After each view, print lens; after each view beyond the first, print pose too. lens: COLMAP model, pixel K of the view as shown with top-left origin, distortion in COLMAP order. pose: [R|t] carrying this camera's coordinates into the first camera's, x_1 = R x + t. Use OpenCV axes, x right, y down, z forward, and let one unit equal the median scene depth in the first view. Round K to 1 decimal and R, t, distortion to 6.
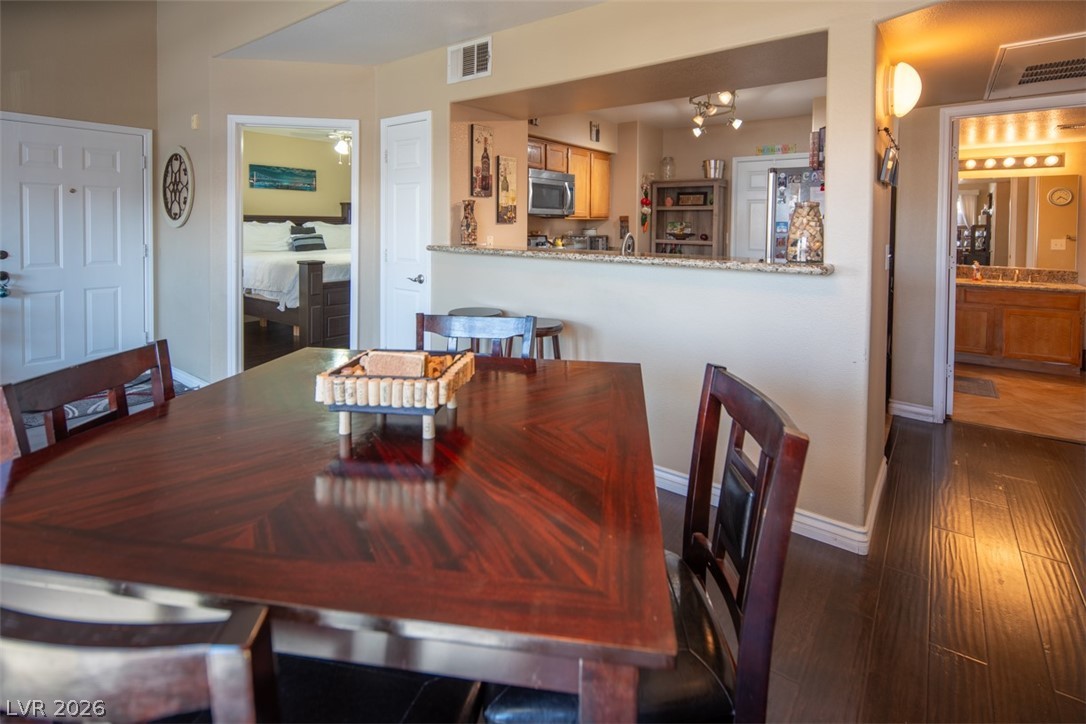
lens RADIAL K [[520.3, 0, 540.4], [0, 520.3, 236.3], [0, 0, 1]] dist [0.000659, -0.001418]
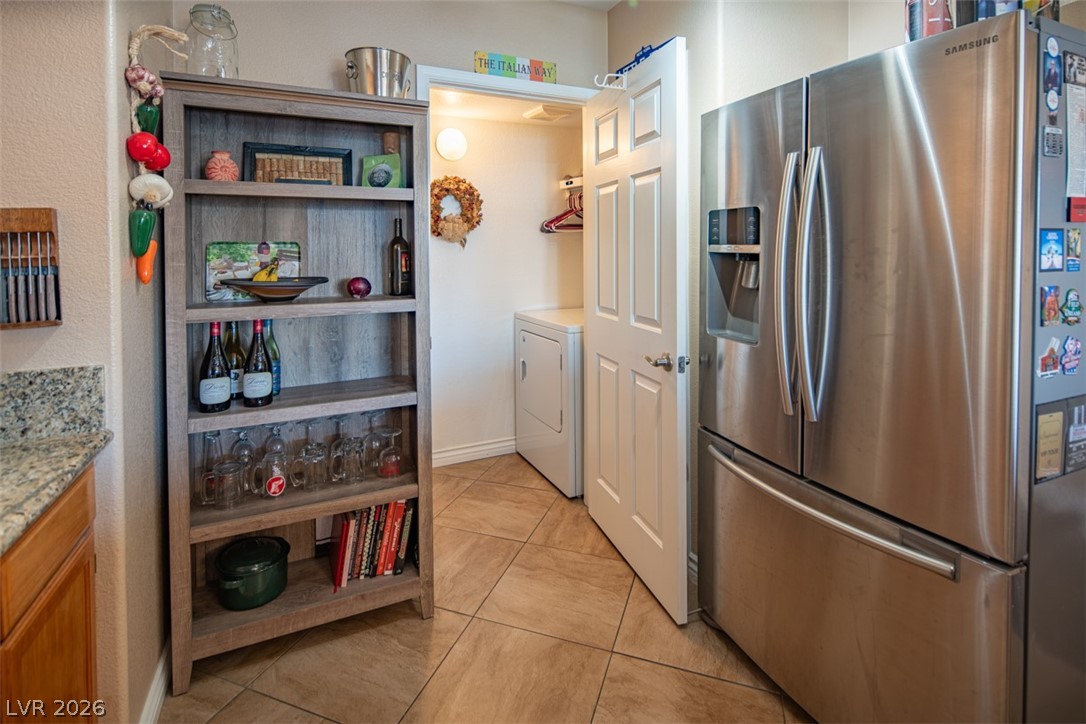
lens RADIAL K [[526.6, 0, 544.5], [0, 526.6, 251.7], [0, 0, 1]] dist [-0.000565, -0.000764]
pose [[0.459676, -0.018672, 0.887891, 0.108123], [0.033739, 0.999424, 0.003551, -0.024228], [-0.887446, 0.028324, 0.460041, 1.043878]]
